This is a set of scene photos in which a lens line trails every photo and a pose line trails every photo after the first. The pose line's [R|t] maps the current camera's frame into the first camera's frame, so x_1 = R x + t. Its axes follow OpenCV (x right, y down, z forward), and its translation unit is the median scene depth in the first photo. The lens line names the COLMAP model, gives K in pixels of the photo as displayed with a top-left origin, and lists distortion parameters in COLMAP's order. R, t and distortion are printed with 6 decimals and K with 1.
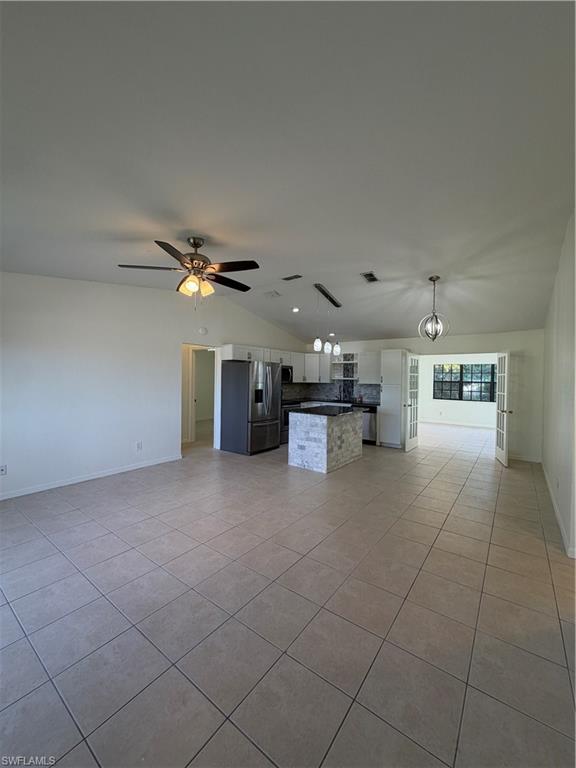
lens RADIAL K [[305.9, 0, 287.6], [0, 305.9, 381.4], [0, 0, 1]] dist [-0.000294, -0.000015]
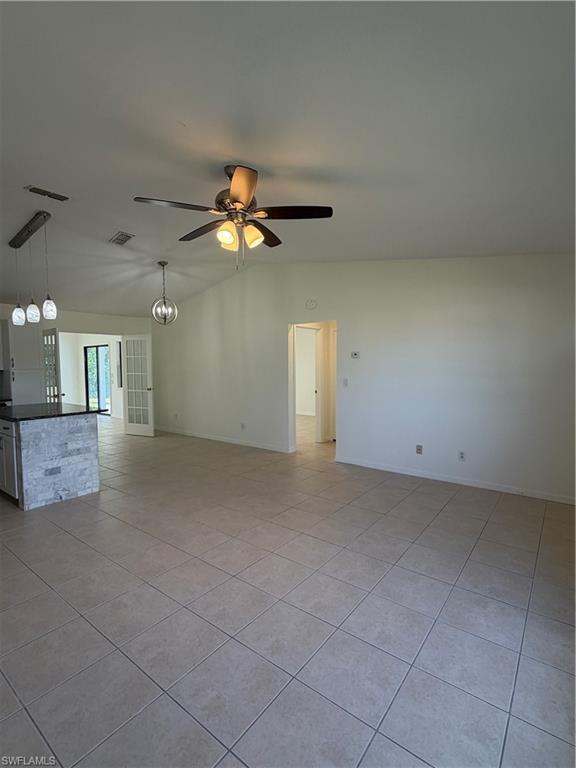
lens RADIAL K [[369.0, 0, 288.0], [0, 369.0, 384.0], [0, 0, 1]] dist [-0.004983, 0.000568]
pose [[0.012766, -0.071915, 0.997329, -0.670117], [0.016584, 0.997288, 0.071699, -0.010093], [-0.999781, 0.015624, 0.013923, 0.486012]]
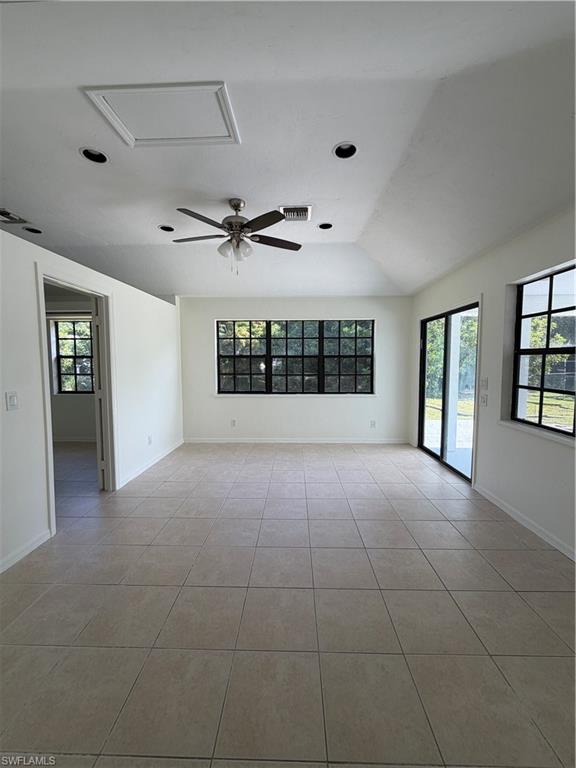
lens RADIAL K [[305.9, 0, 287.6], [0, 305.9, 381.4], [0, 0, 1]] dist [-0.000294, -0.000015]
pose [[0.813615, -0.059995, 0.578300, 0.625588], [0.021901, 0.997118, 0.072632, 0.014204], [-0.580991, -0.046429, 0.812585, 1.191028]]
